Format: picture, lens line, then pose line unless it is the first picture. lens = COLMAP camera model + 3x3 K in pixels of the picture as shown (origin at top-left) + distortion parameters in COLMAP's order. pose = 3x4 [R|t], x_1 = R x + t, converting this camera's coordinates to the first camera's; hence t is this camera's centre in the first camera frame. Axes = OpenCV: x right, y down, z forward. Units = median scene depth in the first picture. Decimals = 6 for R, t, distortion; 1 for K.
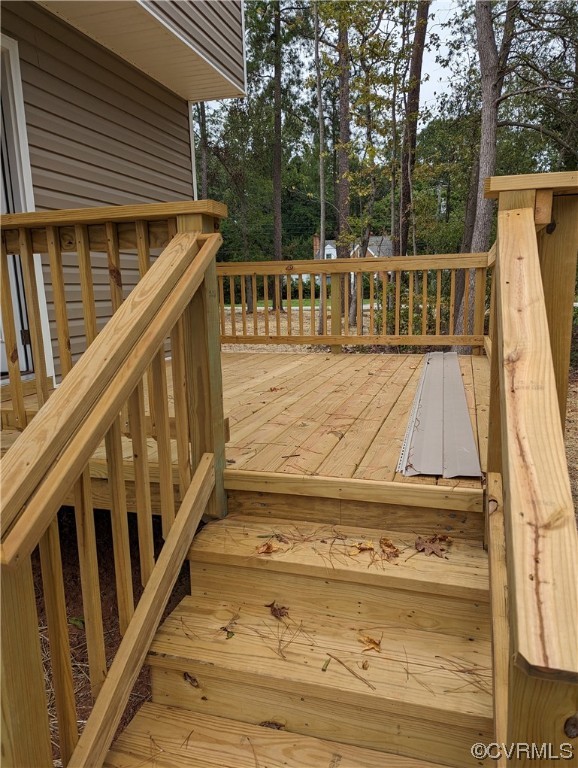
lens RADIAL K [[547.9, 0, 287.8], [0, 547.9, 383.2], [0, 0, 1]] dist [0.053999, -0.014383]
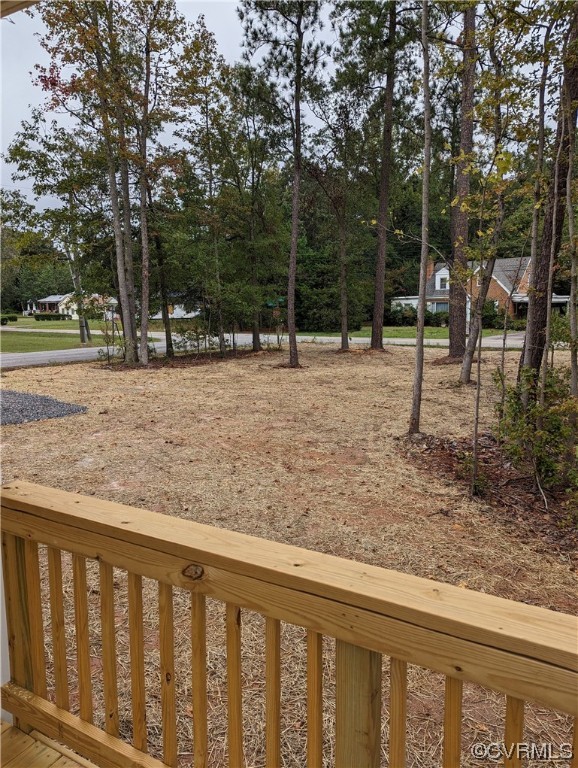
lens RADIAL K [[547.9, 0, 291.0], [0, 547.9, 383.4], [0, 0, 1]] dist [0.053999, -0.014383]
pose [[0.981093, 0.040221, -0.189311, 0.014412], [-0.047085, 0.998381, -0.031901, -0.045727], [0.187721, 0.040211, 0.981399, 0.125069]]
